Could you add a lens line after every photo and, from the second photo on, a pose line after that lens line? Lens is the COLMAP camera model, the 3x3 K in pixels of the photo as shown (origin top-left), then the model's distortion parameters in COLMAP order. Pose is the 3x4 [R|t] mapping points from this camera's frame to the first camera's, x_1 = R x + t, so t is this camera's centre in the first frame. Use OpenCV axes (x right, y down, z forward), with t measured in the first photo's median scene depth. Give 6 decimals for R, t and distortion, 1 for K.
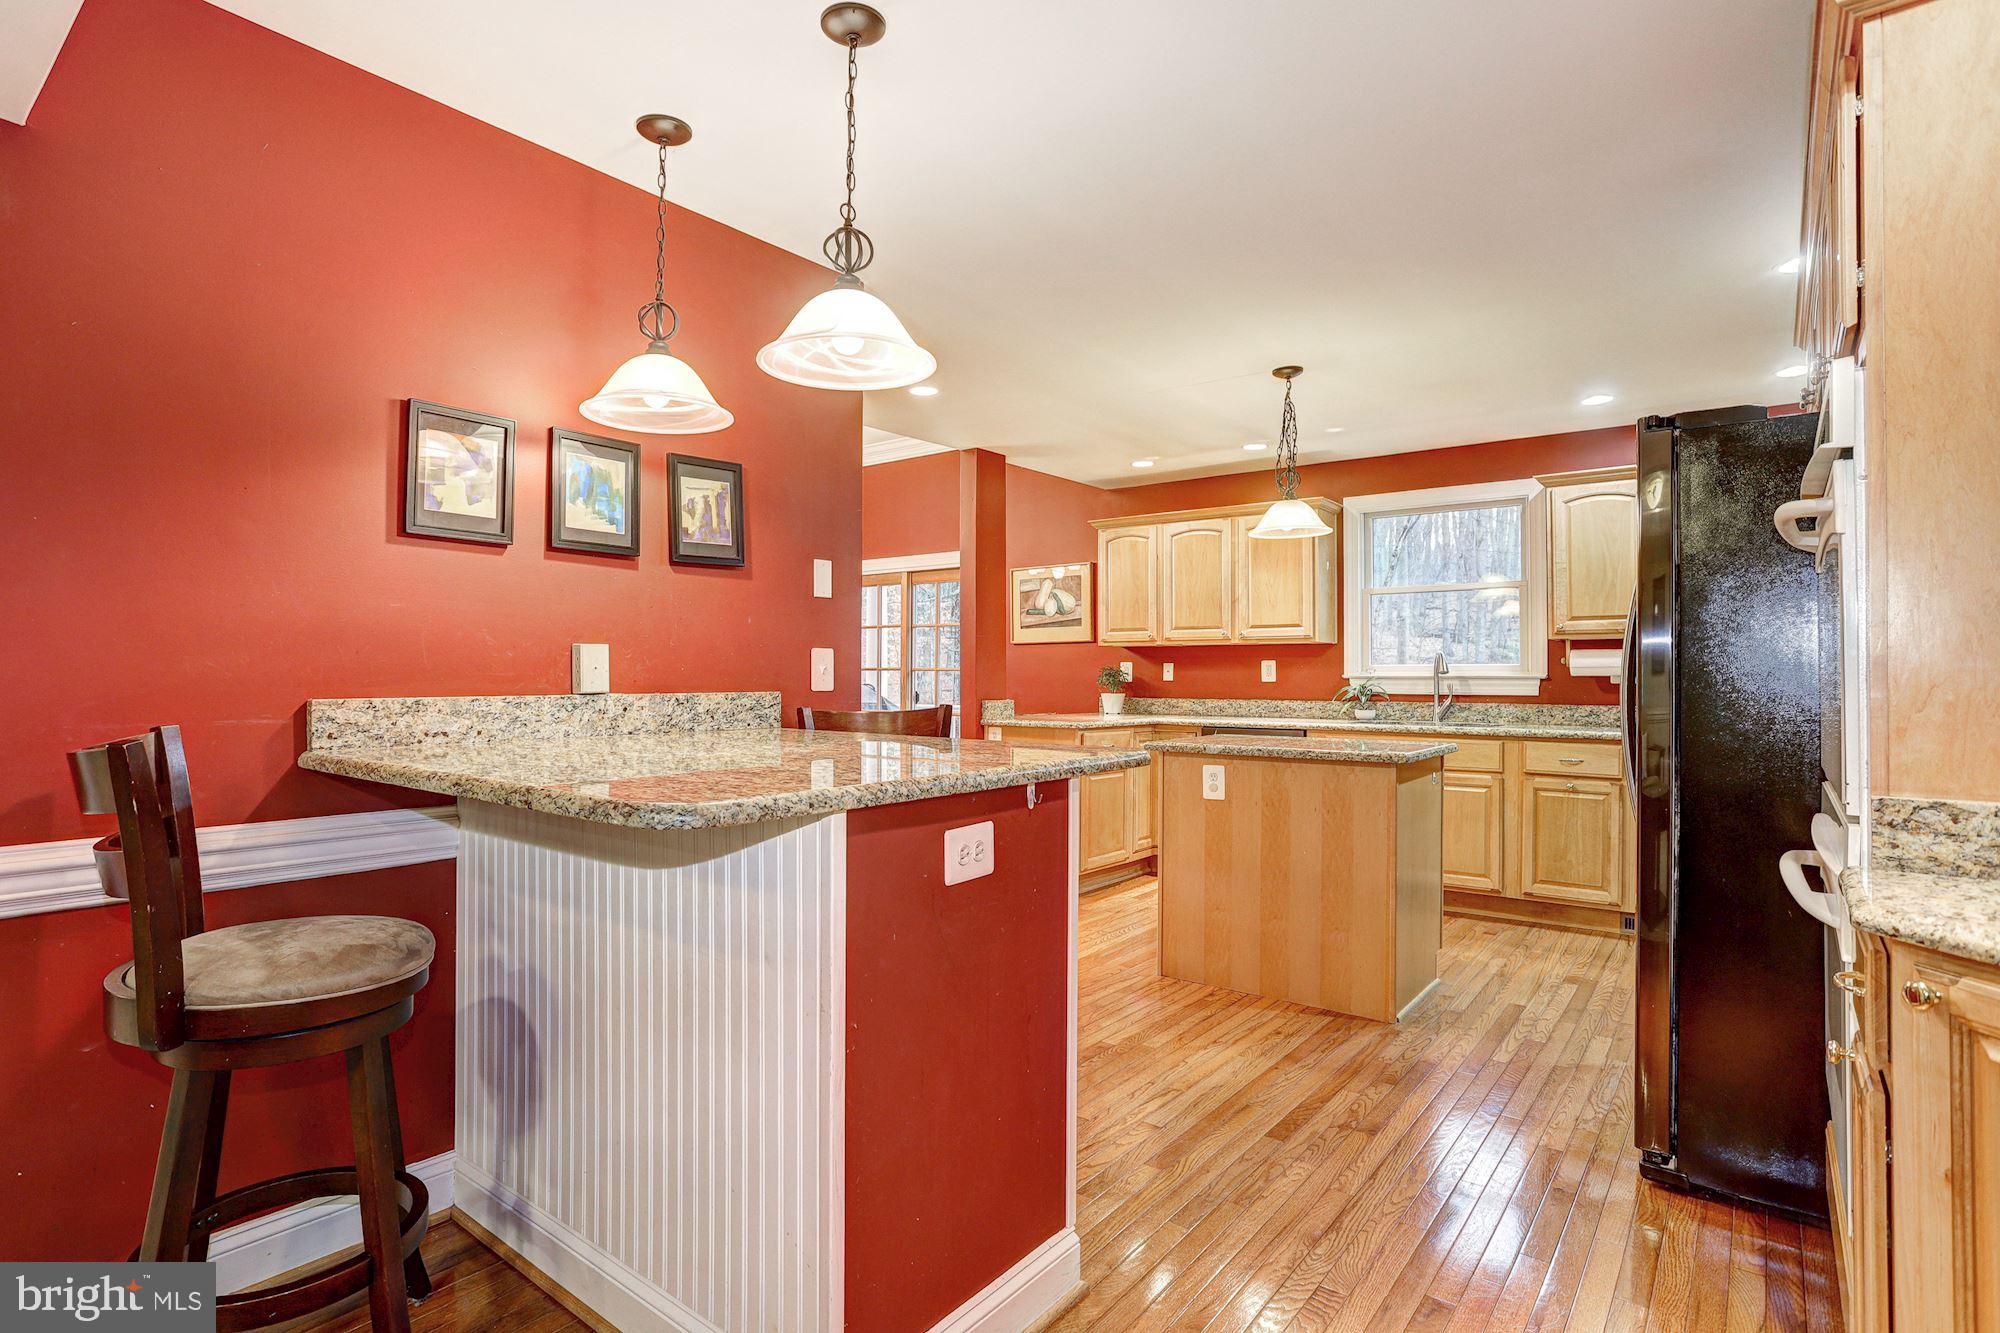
lens RADIAL K [[993.5, 0, 1001.6], [0, 993.5, 673.4], [0, 0, 1]] dist [-0.063783, 0.025610]
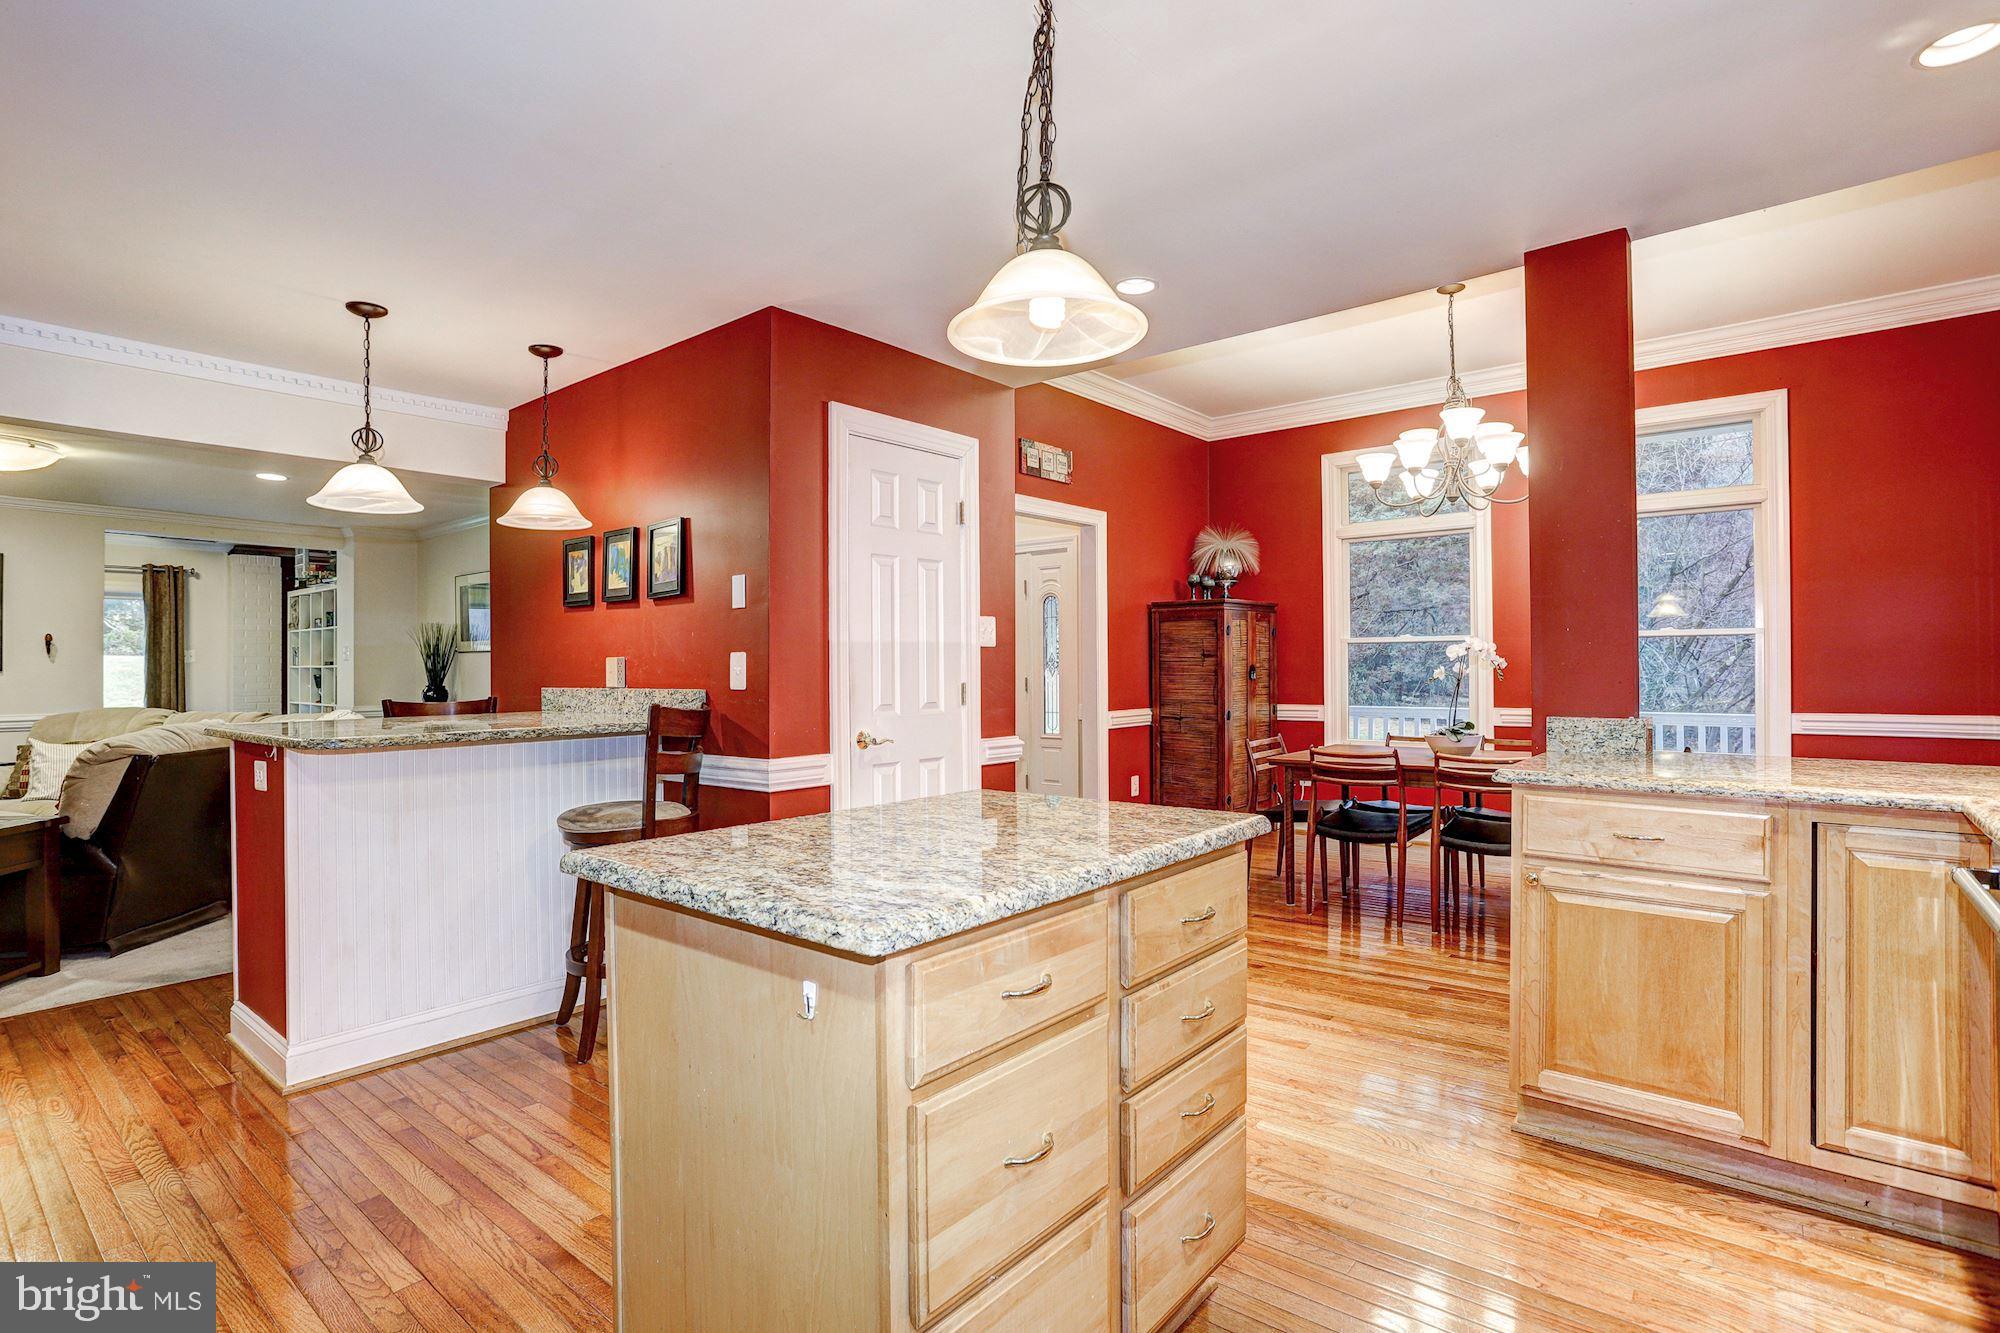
lens RADIAL K [[993.5, 0, 1015.3], [0, 993.5, 665.5], [0, 0, 1]] dist [-0.063783, 0.025610]
pose [[-0.028066, -0.004764, -0.999595, 0.513073], [0.010672, 0.999930, -0.005066, -0.000576], [0.999549, -0.010810, -0.028013, 0.726953]]
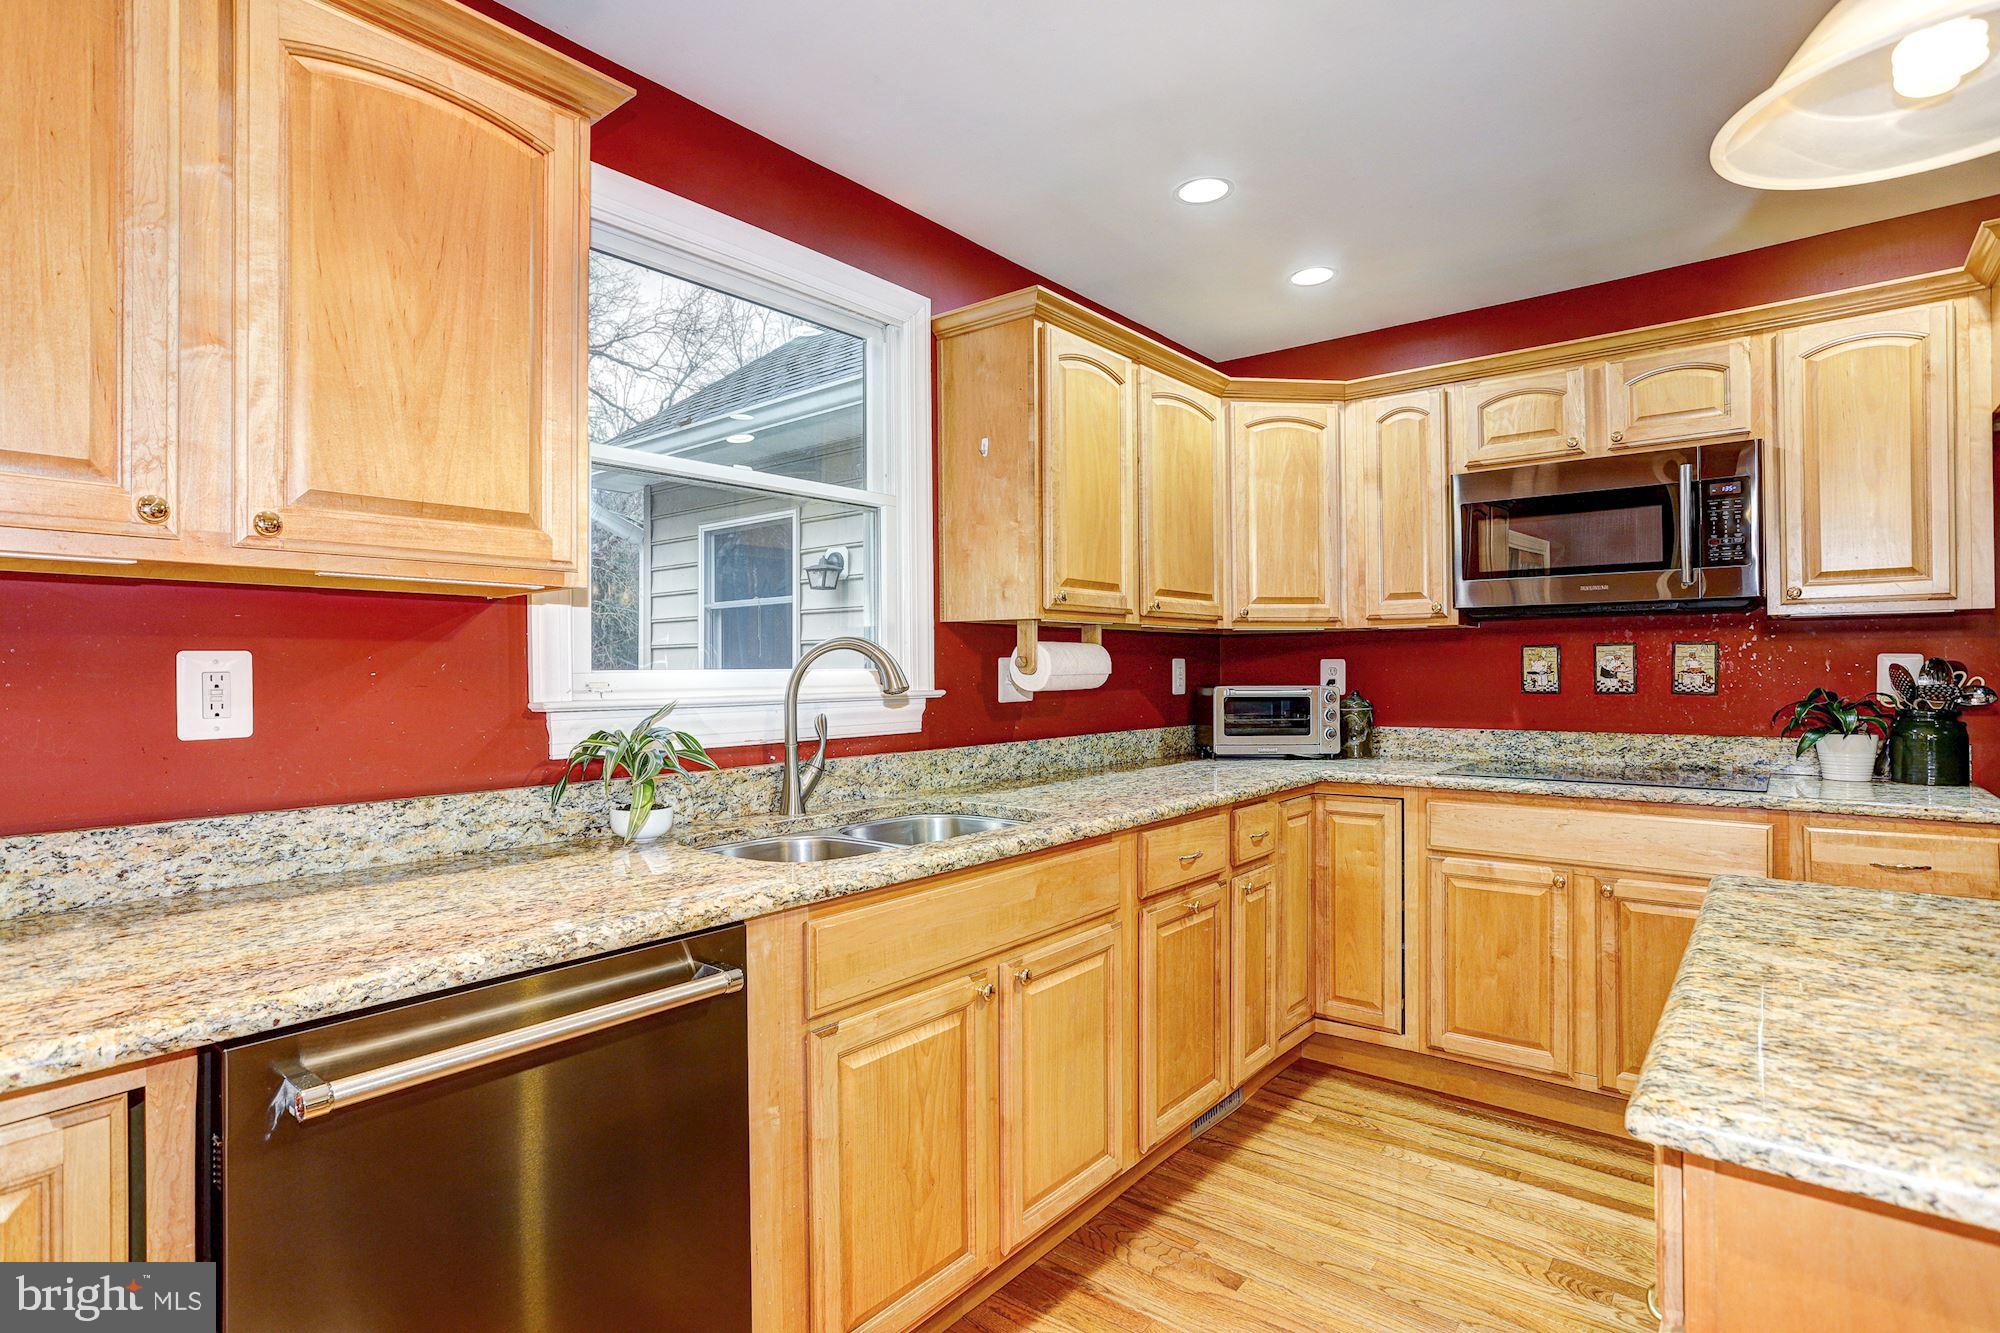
lens RADIAL K [[993.5, 0, 972.5], [0, 993.5, 664.7], [0, 0, 1]] dist [-0.063783, 0.025610]
pose [[0.029095, 0.003997, 0.999569, 0.044891], [0.005172, 0.999978, -0.004149, -0.008470], [-0.999563, 0.005290, 0.029074, 0.885059]]
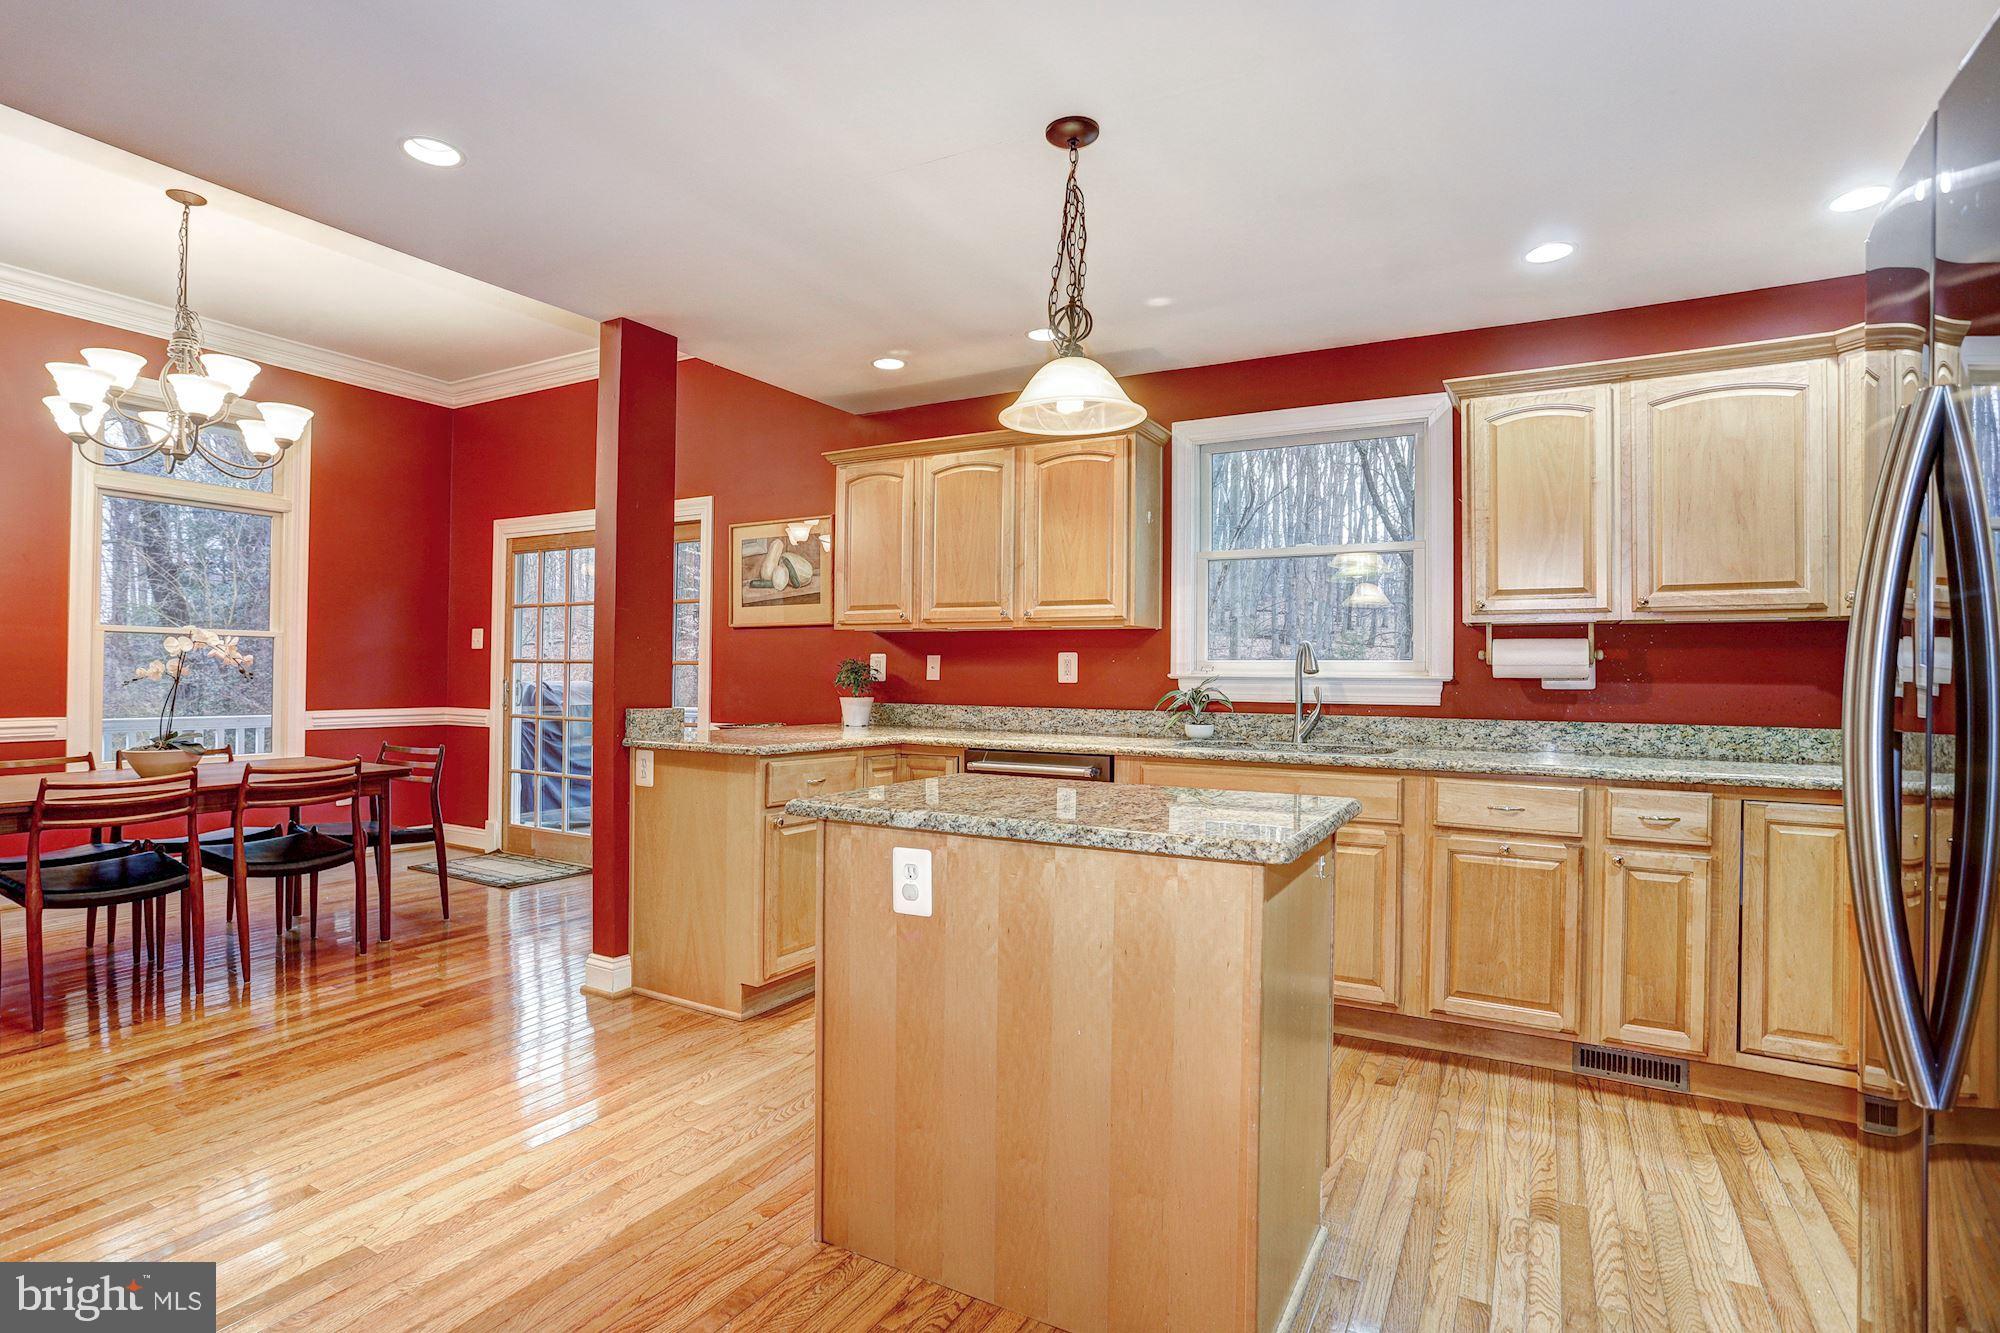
lens RADIAL K [[993.5, 0, 1000.5], [0, 993.5, 675.8], [0, 0, 1]] dist [-0.063783, 0.025610]
pose [[0.987591, 0.007915, 0.156846, 0.120787], [-0.008579, 0.999957, 0.003557, 0.001374], [-0.156811, -0.004859, 0.987617, 0.331328]]
